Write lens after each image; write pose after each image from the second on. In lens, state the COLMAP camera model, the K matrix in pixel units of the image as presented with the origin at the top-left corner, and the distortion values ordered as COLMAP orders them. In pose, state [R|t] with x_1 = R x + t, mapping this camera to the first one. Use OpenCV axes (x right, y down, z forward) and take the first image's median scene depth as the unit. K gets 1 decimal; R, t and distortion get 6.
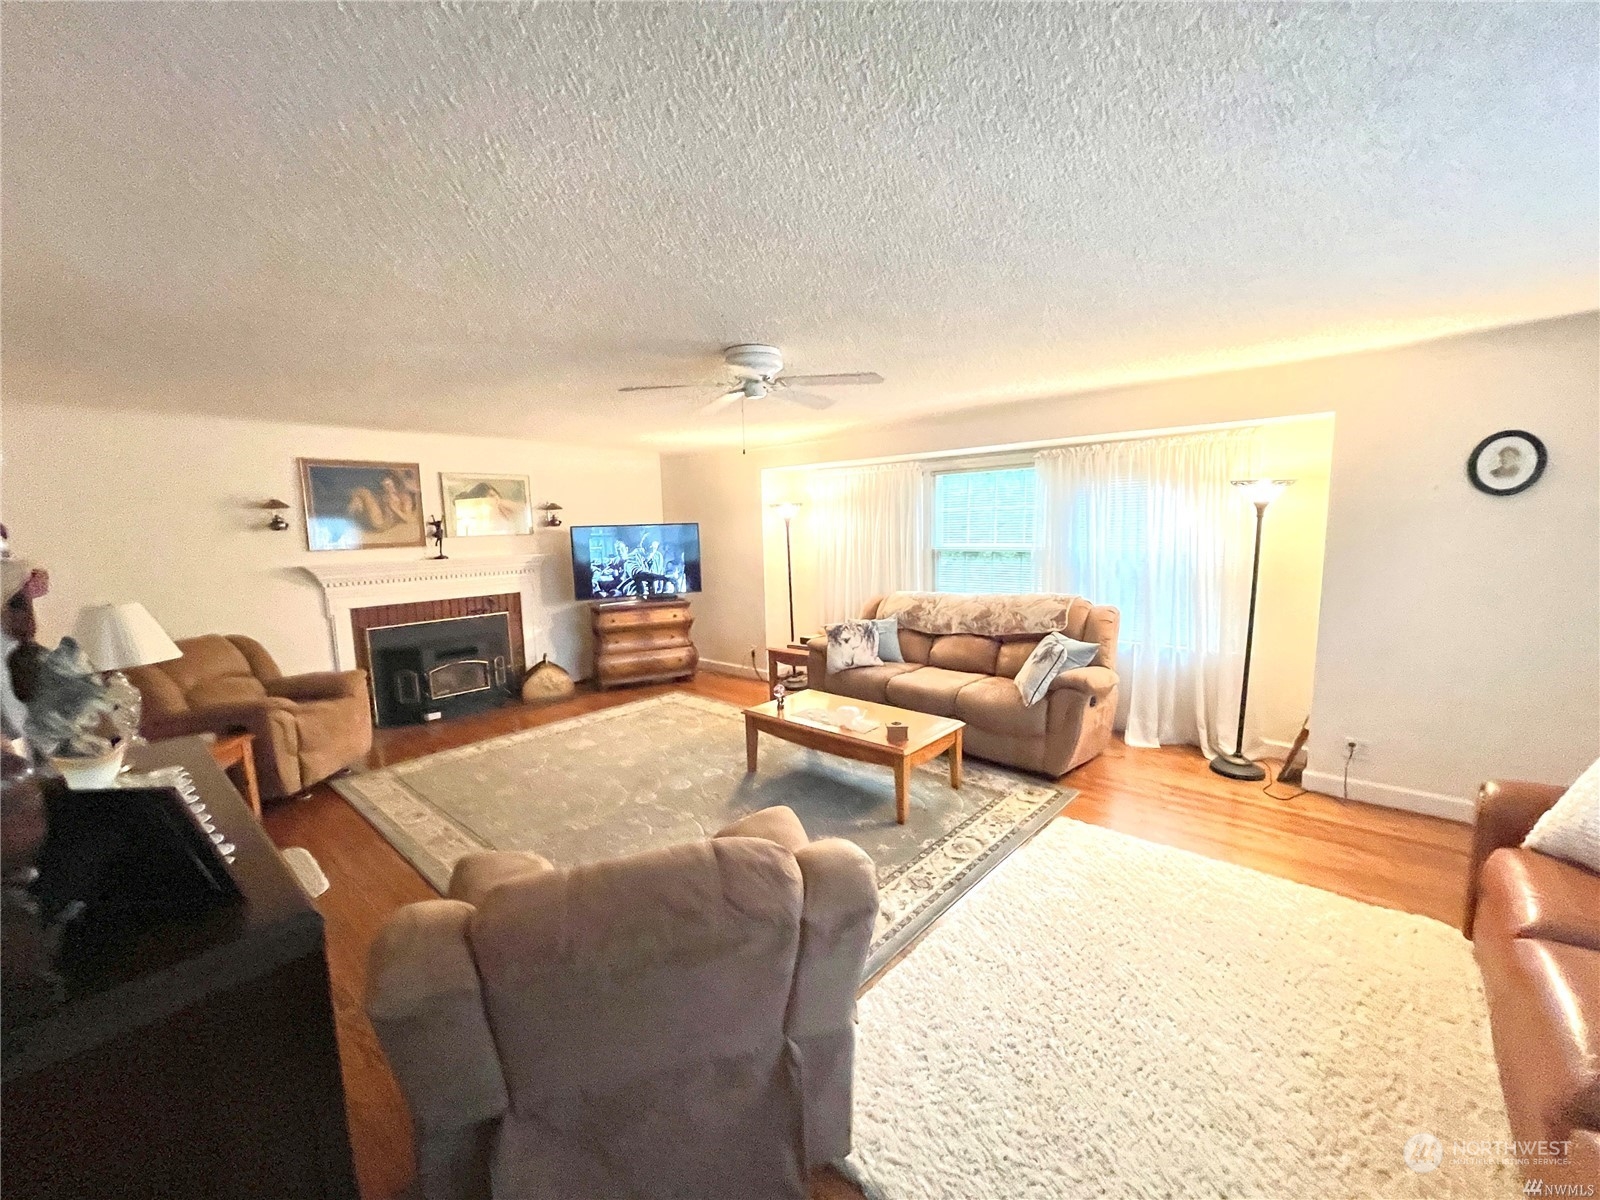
lens RADIAL K [[654.6, 0, 798.3], [0, 654.6, 605.3], [0, 0, 1]] dist [-0.001666, -0.000388]
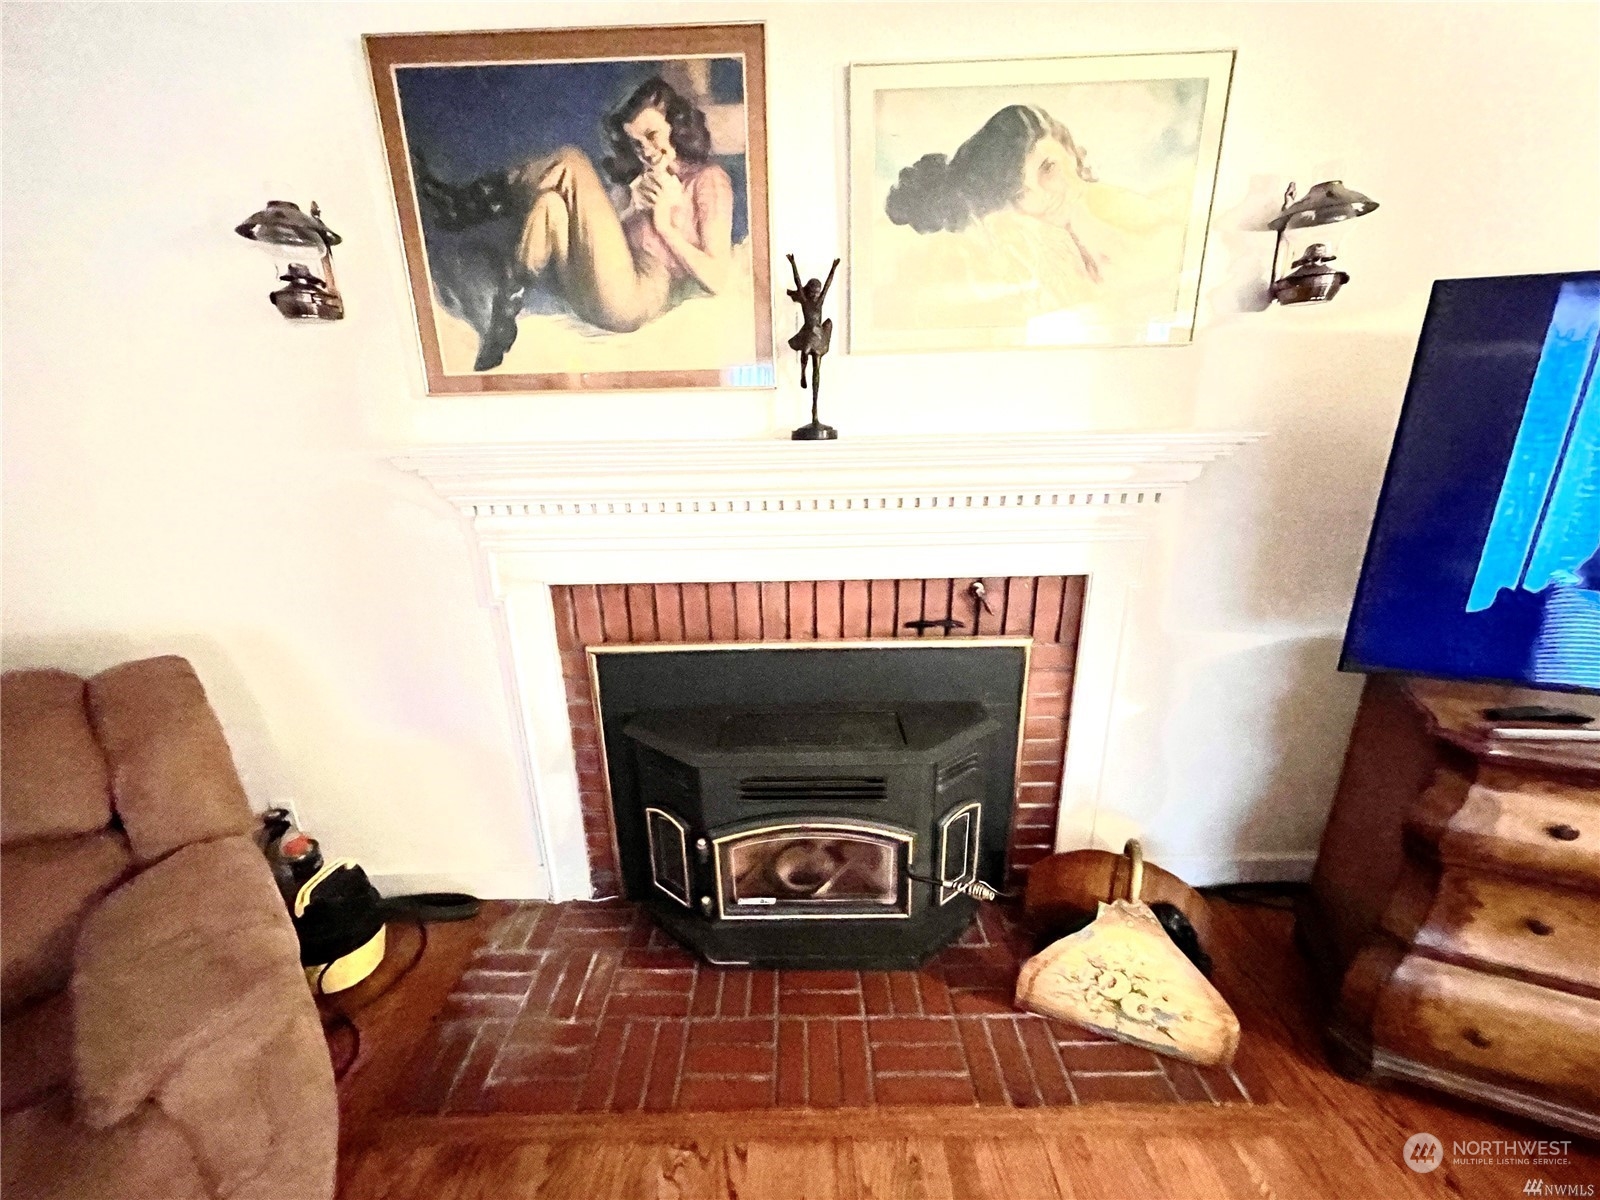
lens RADIAL K [[654.6, 0, 798.3], [0, 654.6, 605.3], [0, 0, 1]] dist [-0.001666, -0.000388]
pose [[0.661744, 0.240343, -0.710162, -0.346968], [-0.090634, 0.965922, 0.242446, -0.069757], [0.744232, -0.096073, 0.660976, 0.818986]]
